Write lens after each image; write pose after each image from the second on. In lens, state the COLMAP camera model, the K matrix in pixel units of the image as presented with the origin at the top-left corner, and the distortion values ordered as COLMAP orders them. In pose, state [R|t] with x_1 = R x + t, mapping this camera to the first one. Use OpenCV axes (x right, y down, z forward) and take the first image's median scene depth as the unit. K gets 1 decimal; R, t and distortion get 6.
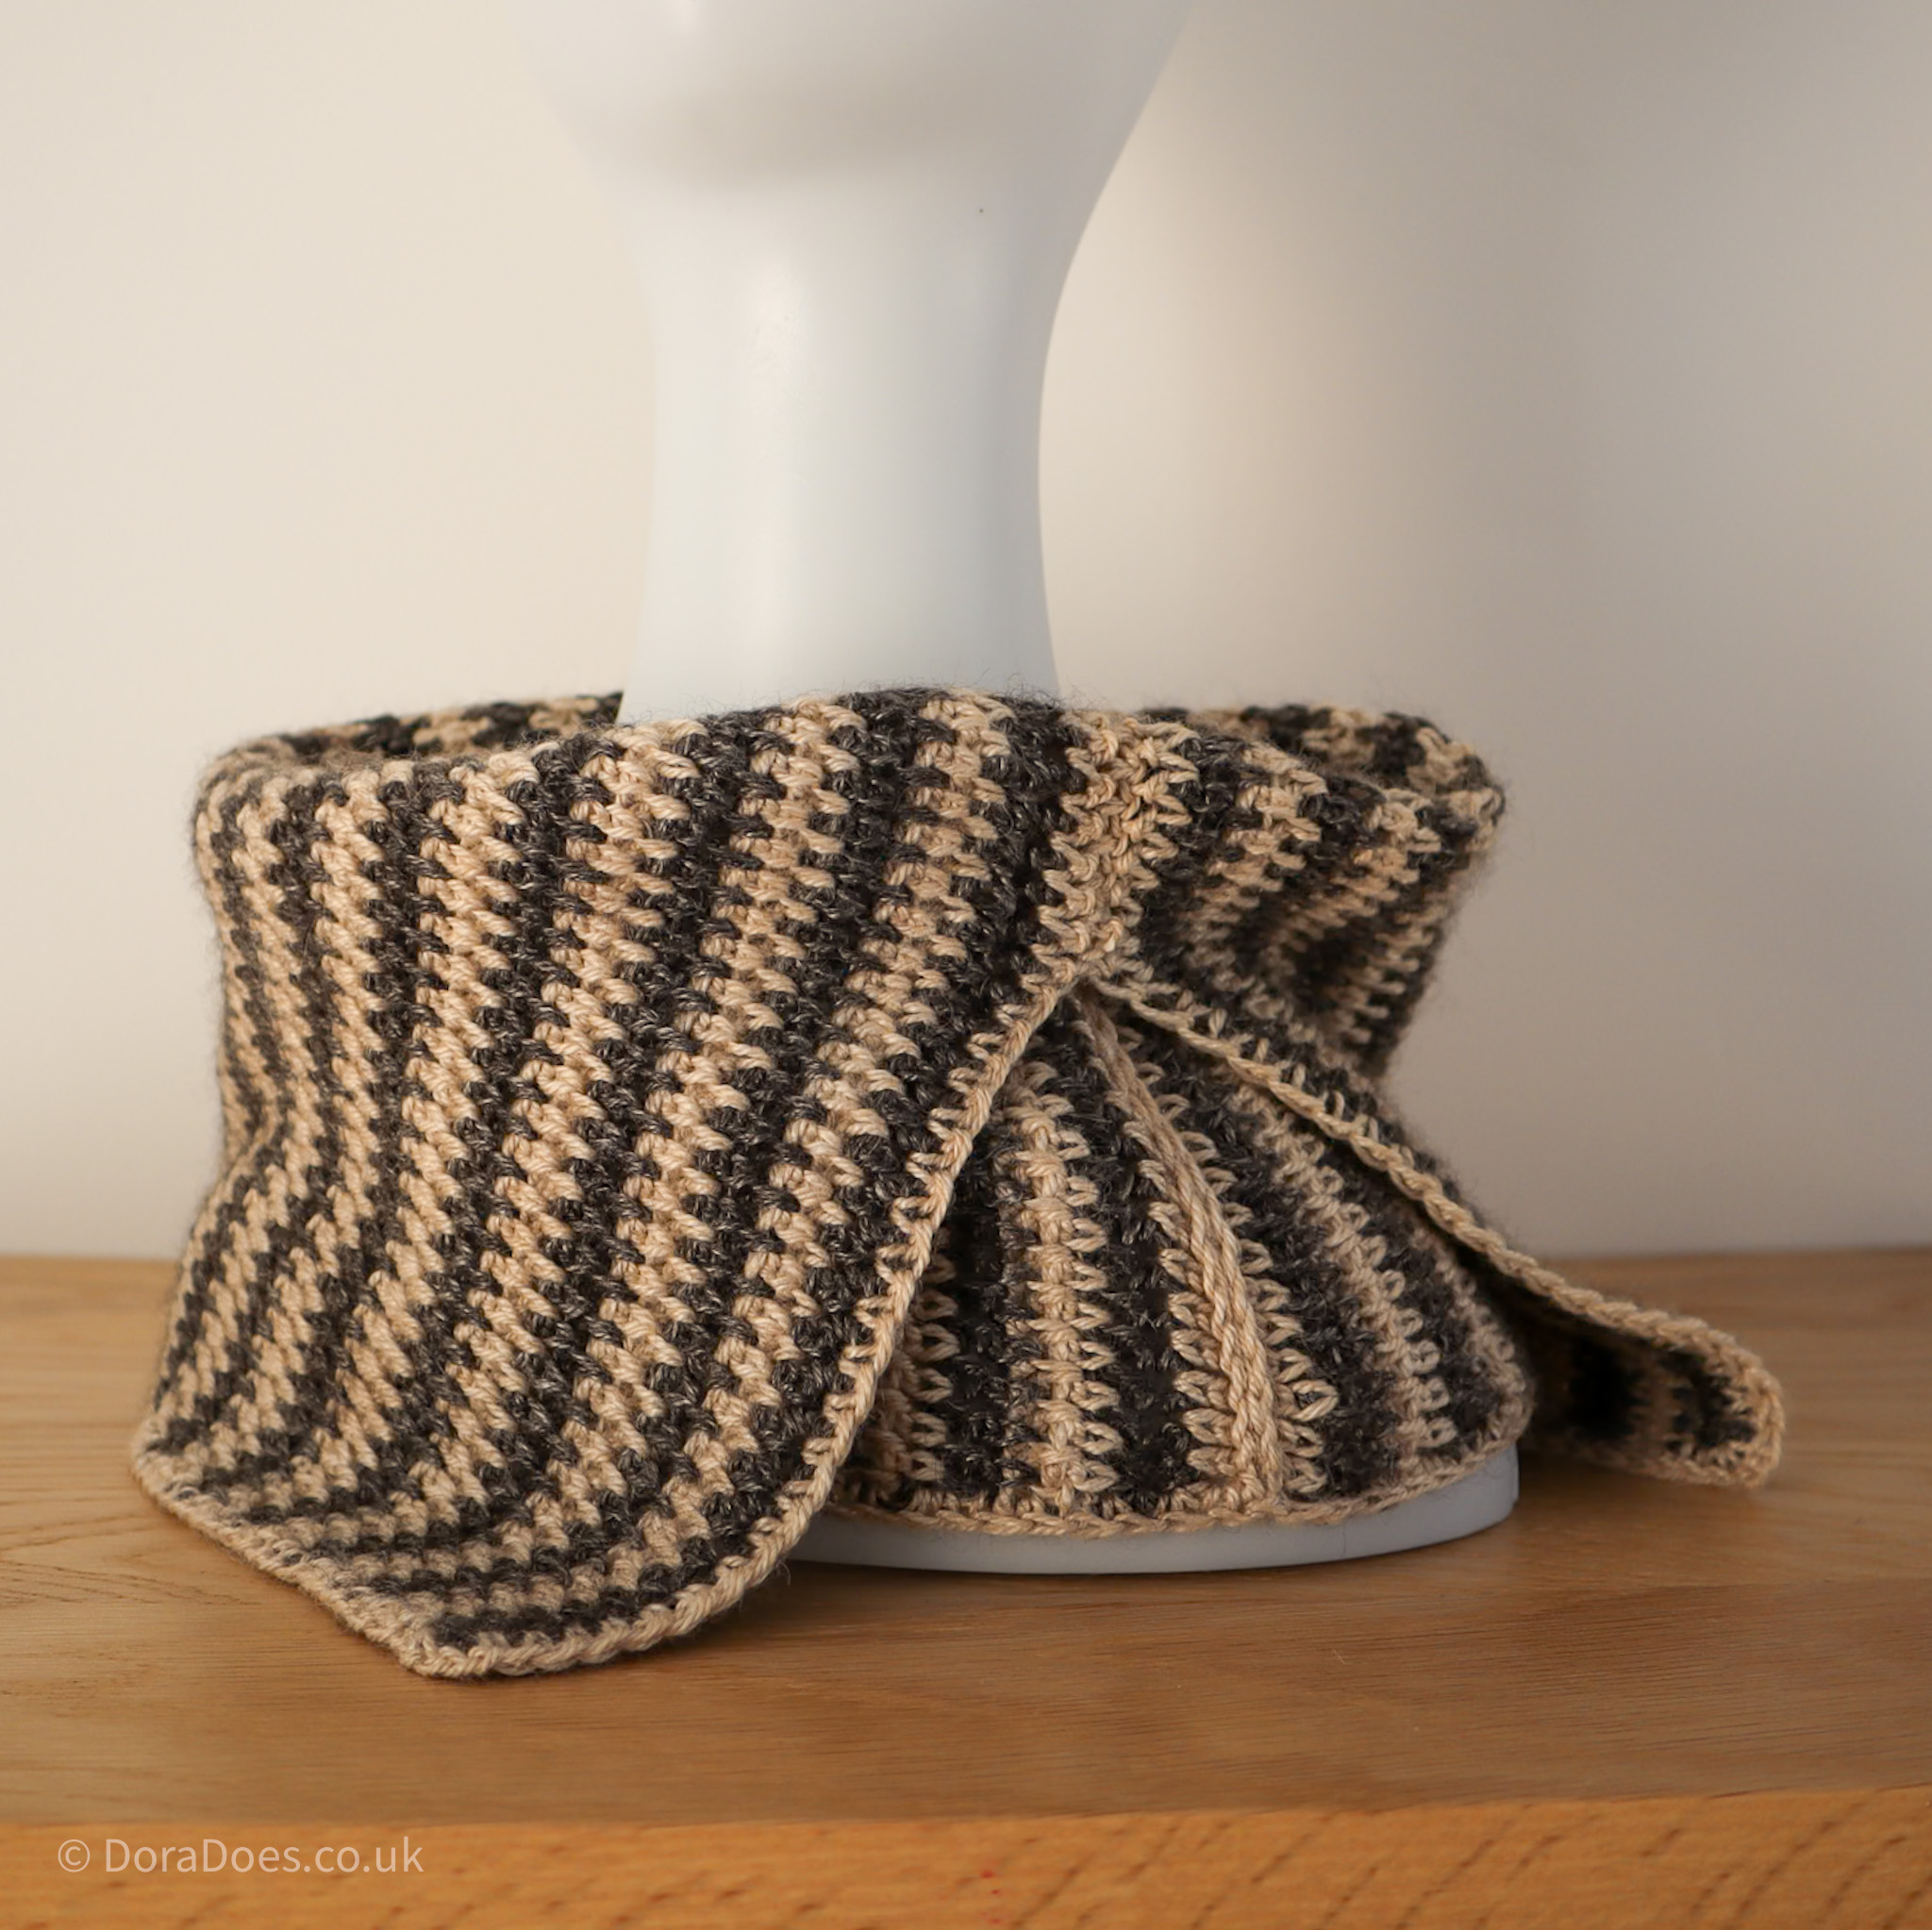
lens RADIAL K [[2136.3, 0, 821.0], [0, 2136.3, 884.5], [0, 0, 1]] dist [-0.071035, 0.000000]
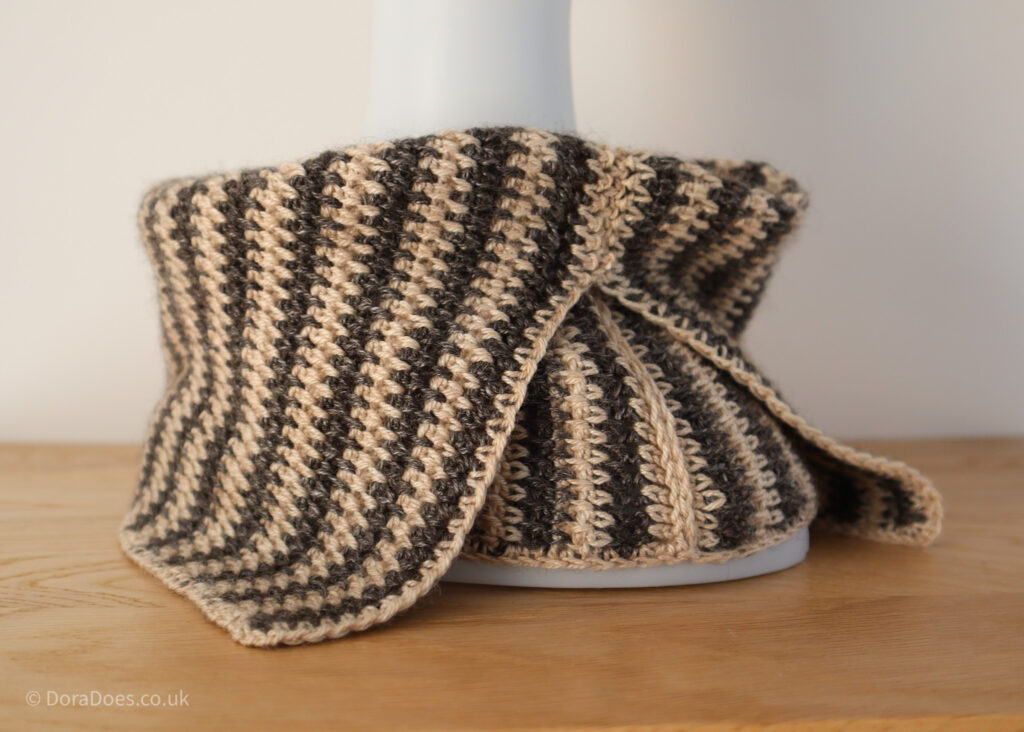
lens RADIAL K [[885.4, 0, 465.8], [0, 885.4, 391.3], [0, 0, 1]] dist [-0.053684, 0.086981]
pose [[0.999989, -0.004467, -0.001669, 0.008627], [0.004616, 0.994639, 0.103301, 0.060472], [0.001198, -0.103307, 0.994649, 0.209163]]
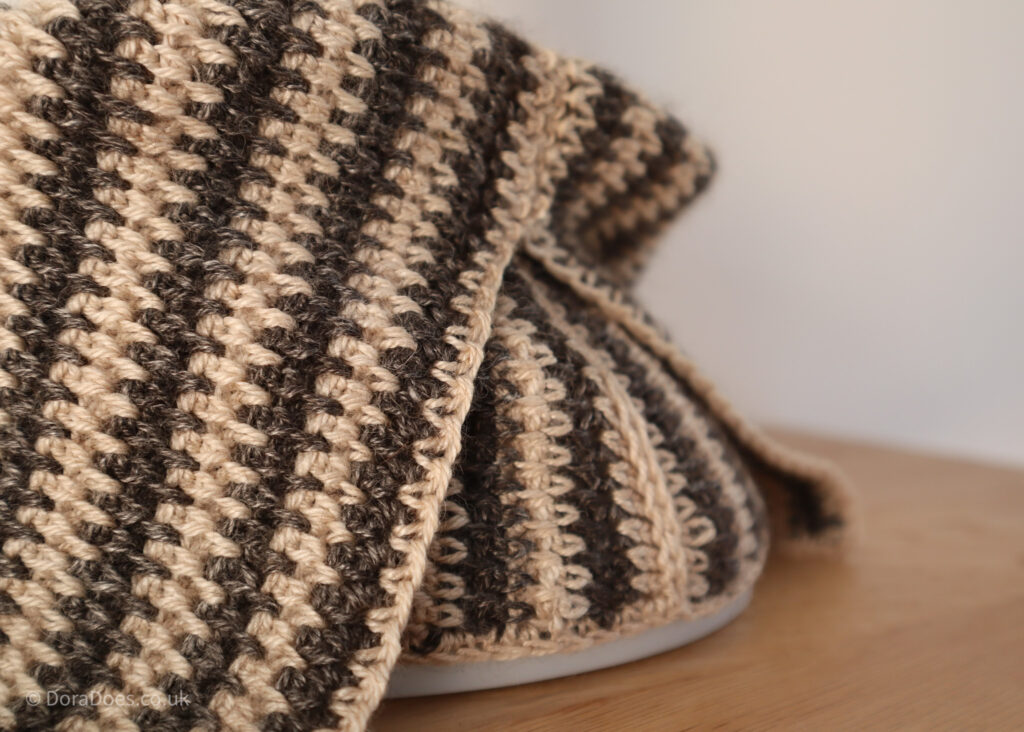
lens RADIAL K [[885.4, 0, 520.1], [0, 885.4, 367.3], [0, 0, 1]] dist [-0.053684, 0.086981]
pose [[0.917694, -0.030067, 0.396149, -0.108957], [0.004018, 0.997784, 0.066422, 0.092920], [-0.397268, -0.059363, 0.915781, 0.506443]]
